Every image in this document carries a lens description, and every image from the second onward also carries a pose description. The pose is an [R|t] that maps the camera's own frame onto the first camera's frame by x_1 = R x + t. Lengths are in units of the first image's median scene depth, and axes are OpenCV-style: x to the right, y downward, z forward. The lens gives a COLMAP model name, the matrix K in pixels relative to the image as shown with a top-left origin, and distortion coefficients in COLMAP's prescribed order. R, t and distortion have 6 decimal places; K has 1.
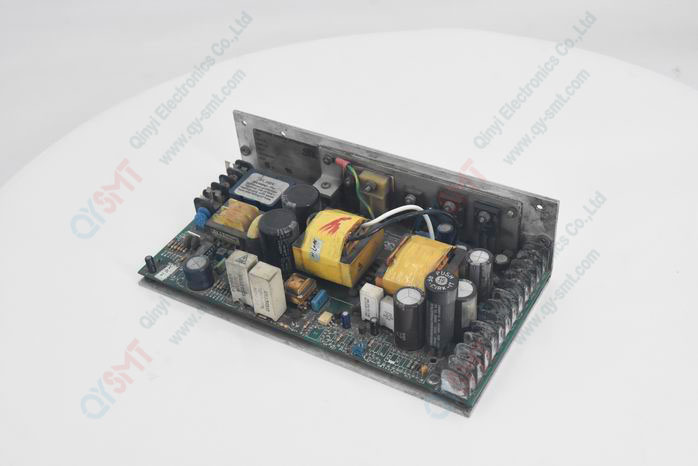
lens RADIAL K [[924.0, 0, 346.0], [0, 924.0, 232.4], [0, 0, 1]] dist [0.181026, 0.000000]
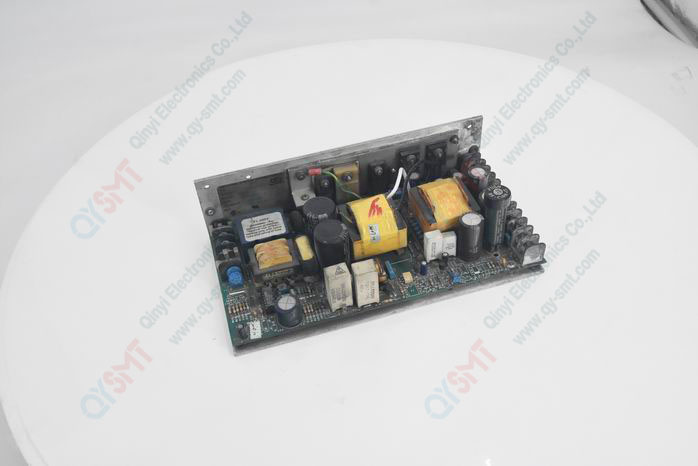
lens RADIAL K [[681.6, 0, 353.4], [0, 681.6, 228.8], [0, 0, 1]] dist [0.035013, 0.000000]
pose [[0.680925, -0.483364, 0.550181, -0.510933], [0.482673, 0.861202, 0.159238, -0.133945], [-0.550788, 0.157128, 0.819722, 0.279428]]
